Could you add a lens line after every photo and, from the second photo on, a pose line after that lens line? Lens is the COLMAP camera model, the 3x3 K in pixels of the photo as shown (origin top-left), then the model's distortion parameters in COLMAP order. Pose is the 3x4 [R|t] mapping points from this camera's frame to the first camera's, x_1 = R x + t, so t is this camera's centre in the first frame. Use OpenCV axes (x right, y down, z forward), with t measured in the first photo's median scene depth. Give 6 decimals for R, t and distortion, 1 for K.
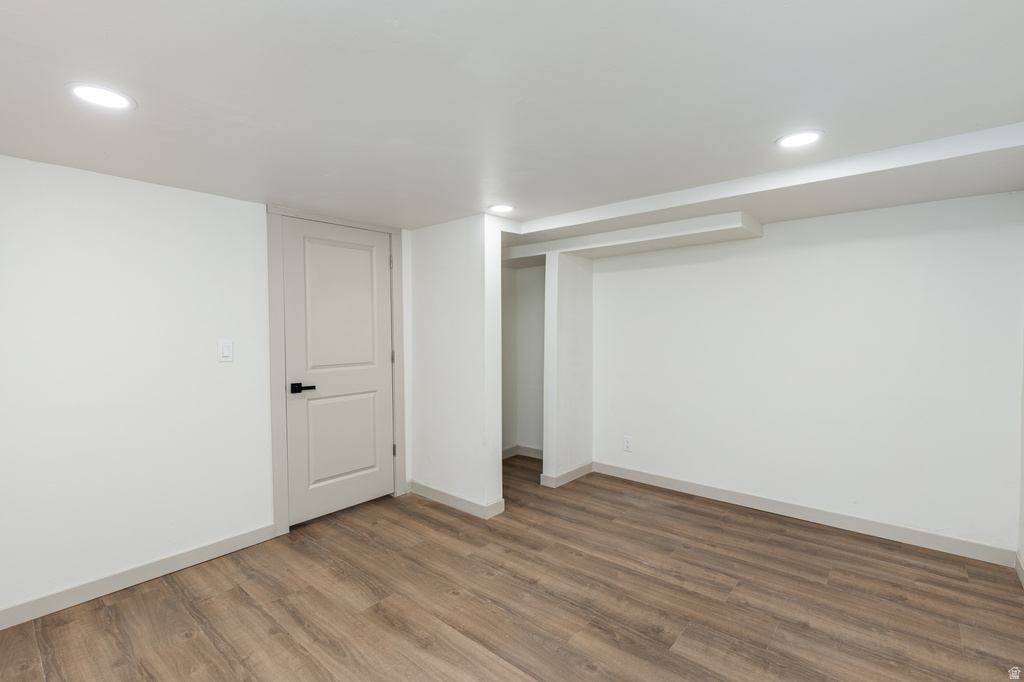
lens RADIAL K [[464.4, 0, 516.6], [0, 464.4, 340.1], [0, 0, 1]] dist [0.007587, -0.000609]
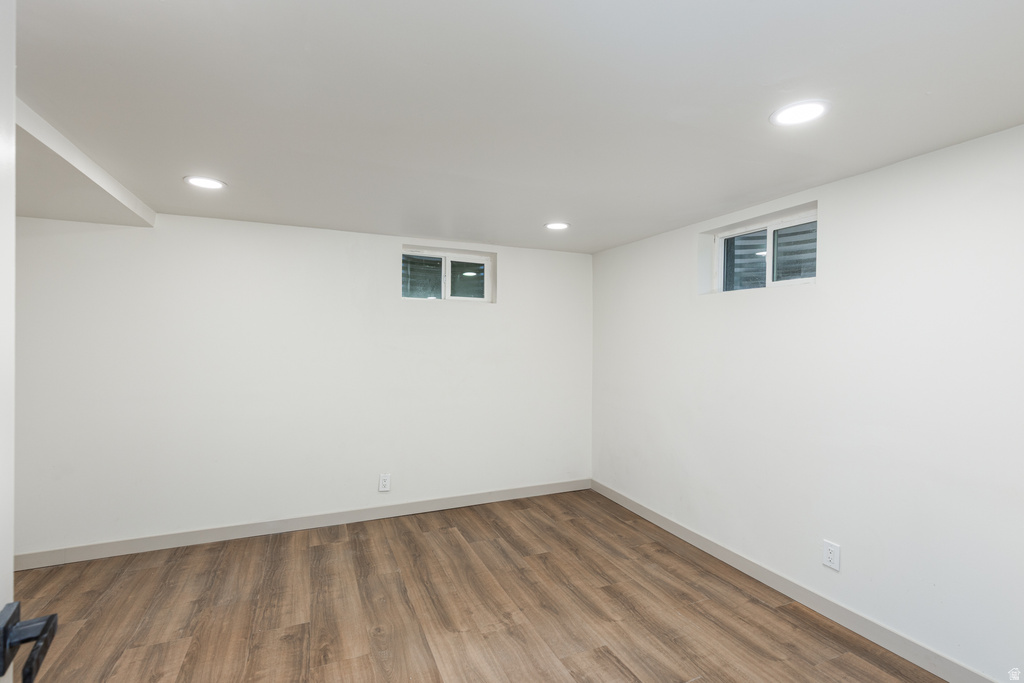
lens RADIAL K [[464.4, 0, 516.6], [0, 464.4, 340.6], [0, 0, 1]] dist [0.007587, -0.000609]
pose [[-0.902000, 0.004837, 0.431710, -0.578459], [0.015831, 0.999635, 0.021875, -0.043707], [-0.431447, 0.026565, -0.901747, 1.638524]]
